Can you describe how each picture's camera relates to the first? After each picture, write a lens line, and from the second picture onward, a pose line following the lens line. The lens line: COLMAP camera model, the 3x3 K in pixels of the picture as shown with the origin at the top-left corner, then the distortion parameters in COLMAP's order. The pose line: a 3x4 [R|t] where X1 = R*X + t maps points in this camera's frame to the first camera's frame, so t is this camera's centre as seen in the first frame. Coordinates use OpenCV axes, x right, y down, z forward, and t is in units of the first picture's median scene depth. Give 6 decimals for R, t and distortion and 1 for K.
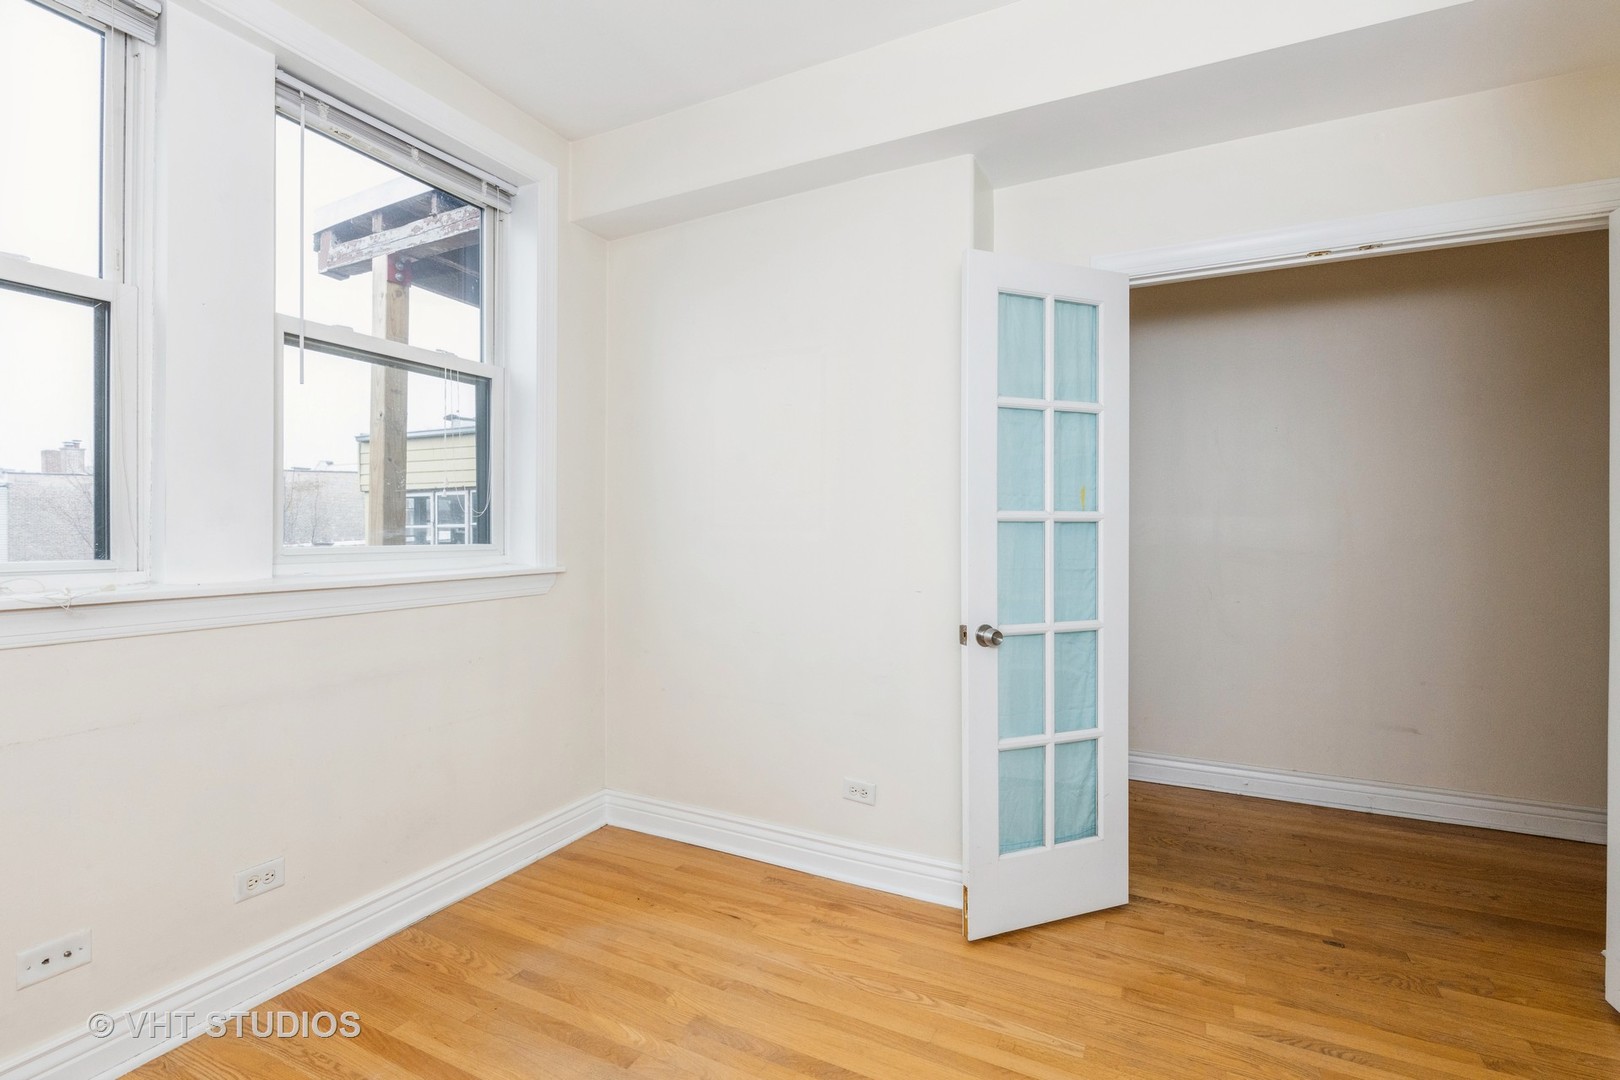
lens RADIAL K [[753.2, 0, 804.1], [0, 753.2, 533.6], [0, 0, 1]] dist [-0.002450, -0.000302]
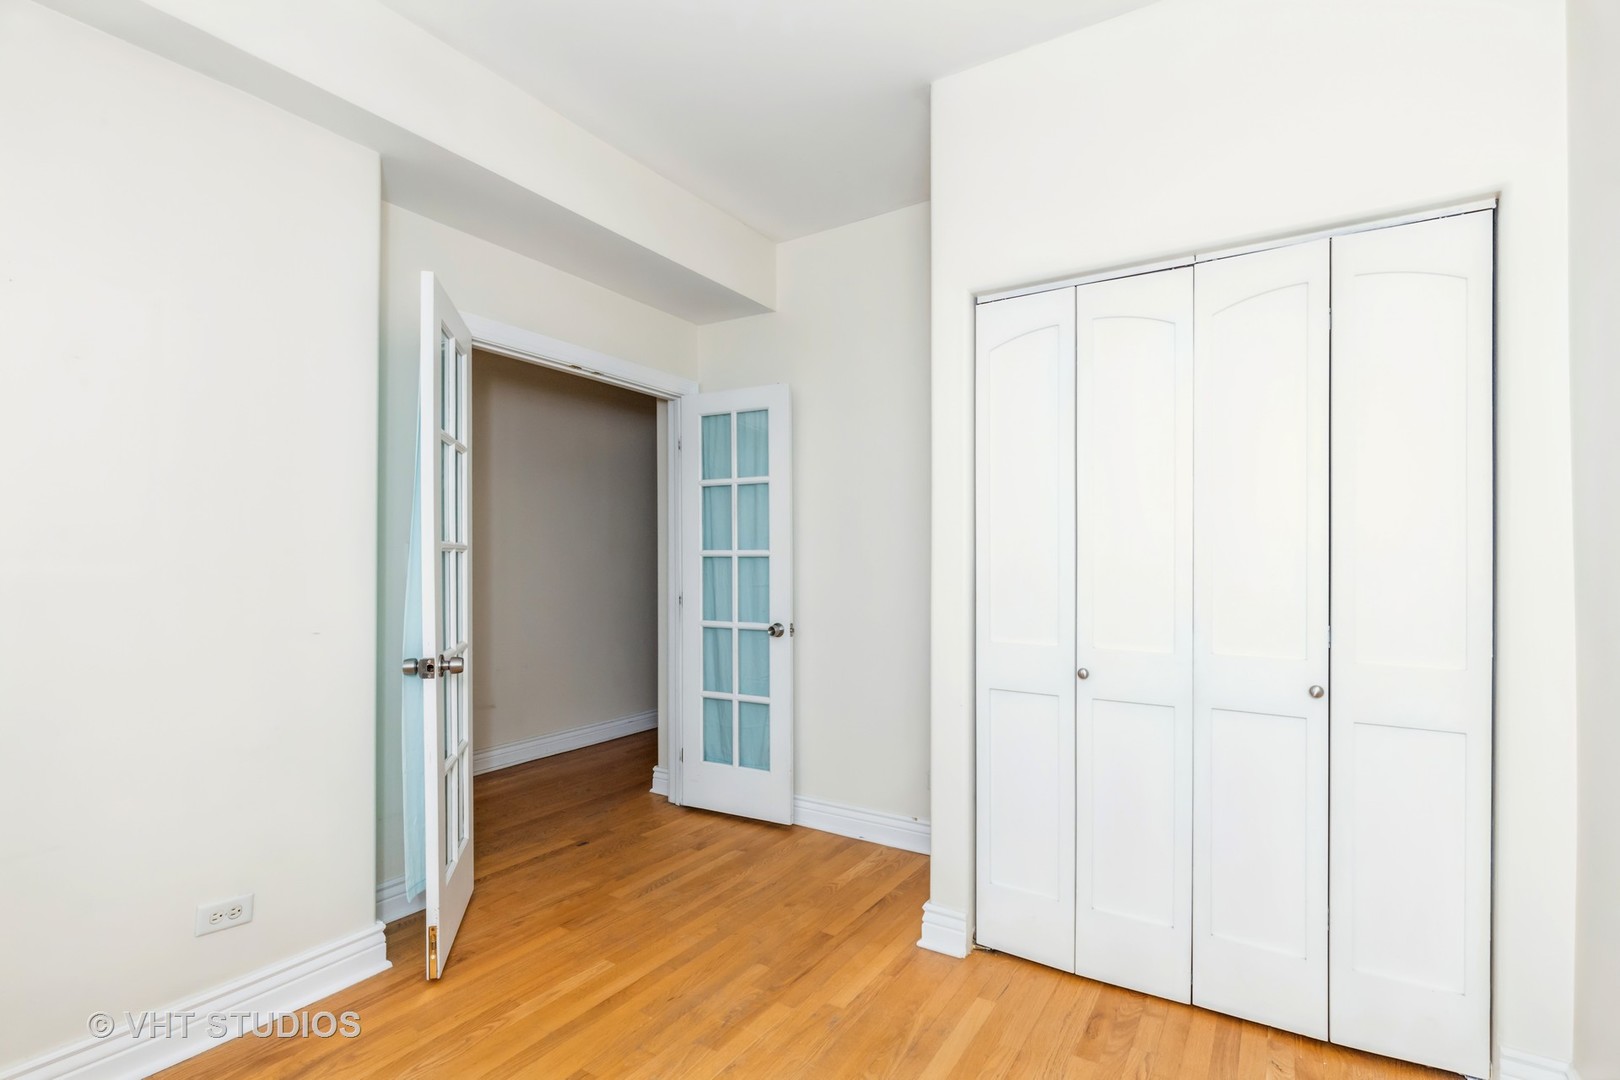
lens RADIAL K [[753.2, 0, 799.9], [0, 753.2, 562.3], [0, 0, 1]] dist [-0.002450, -0.000302]
pose [[0.105878, -0.001889, 0.994377, -0.704360], [-0.000030, 0.999998, 0.001903, -0.006355], [-0.994379, -0.000231, 0.105877, 0.421175]]
